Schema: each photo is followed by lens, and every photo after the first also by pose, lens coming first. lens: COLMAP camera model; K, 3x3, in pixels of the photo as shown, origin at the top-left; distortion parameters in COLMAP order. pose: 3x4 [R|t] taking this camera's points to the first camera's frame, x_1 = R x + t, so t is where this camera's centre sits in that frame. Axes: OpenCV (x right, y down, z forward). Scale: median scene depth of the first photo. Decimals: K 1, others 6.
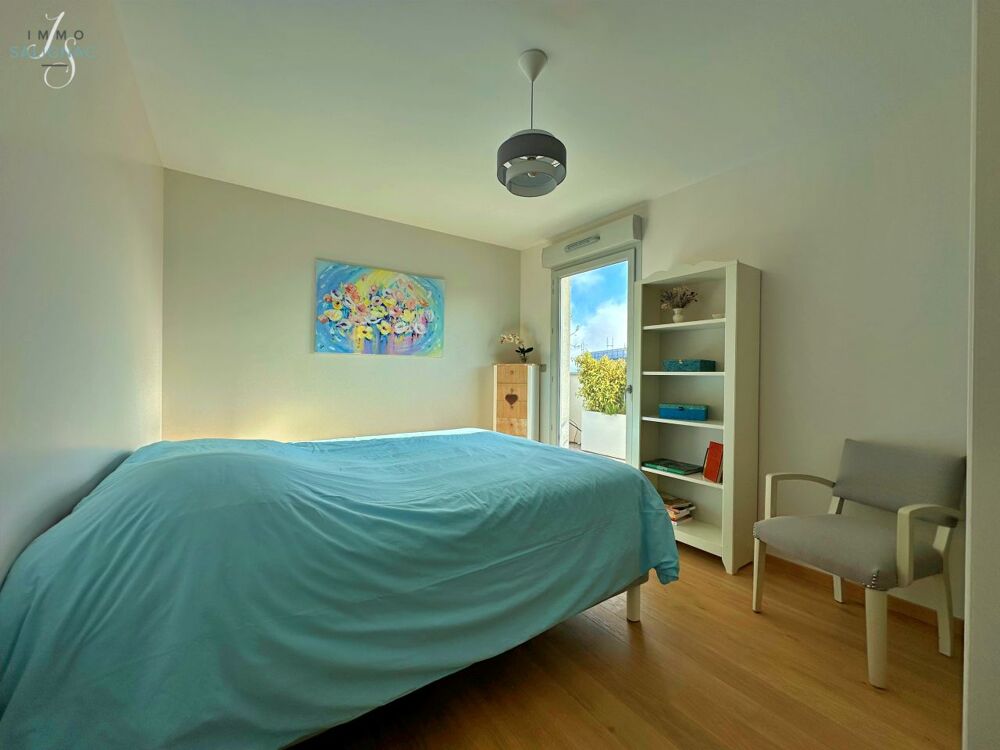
lens RADIAL K [[395.8, 0, 500.7], [0, 395.8, 376.2], [0, 0, 1]] dist [-0.001969, 0.000399]
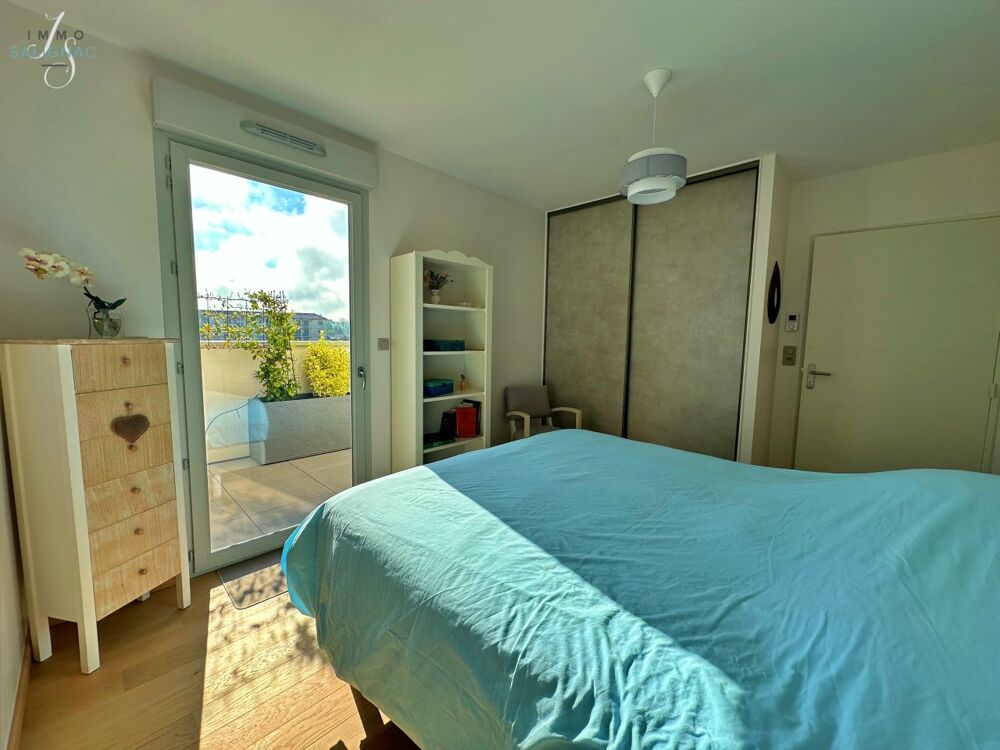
lens RADIAL K [[395.8, 0, 500.7], [0, 395.8, 376.2], [0, 0, 1]] dist [-0.001969, 0.000399]
pose [[-0.189860, -0.113381, 0.975242, -0.427773], [-0.017518, 0.993543, 0.112098, -0.045352], [-0.981655, 0.004198, -0.190621, 0.708244]]
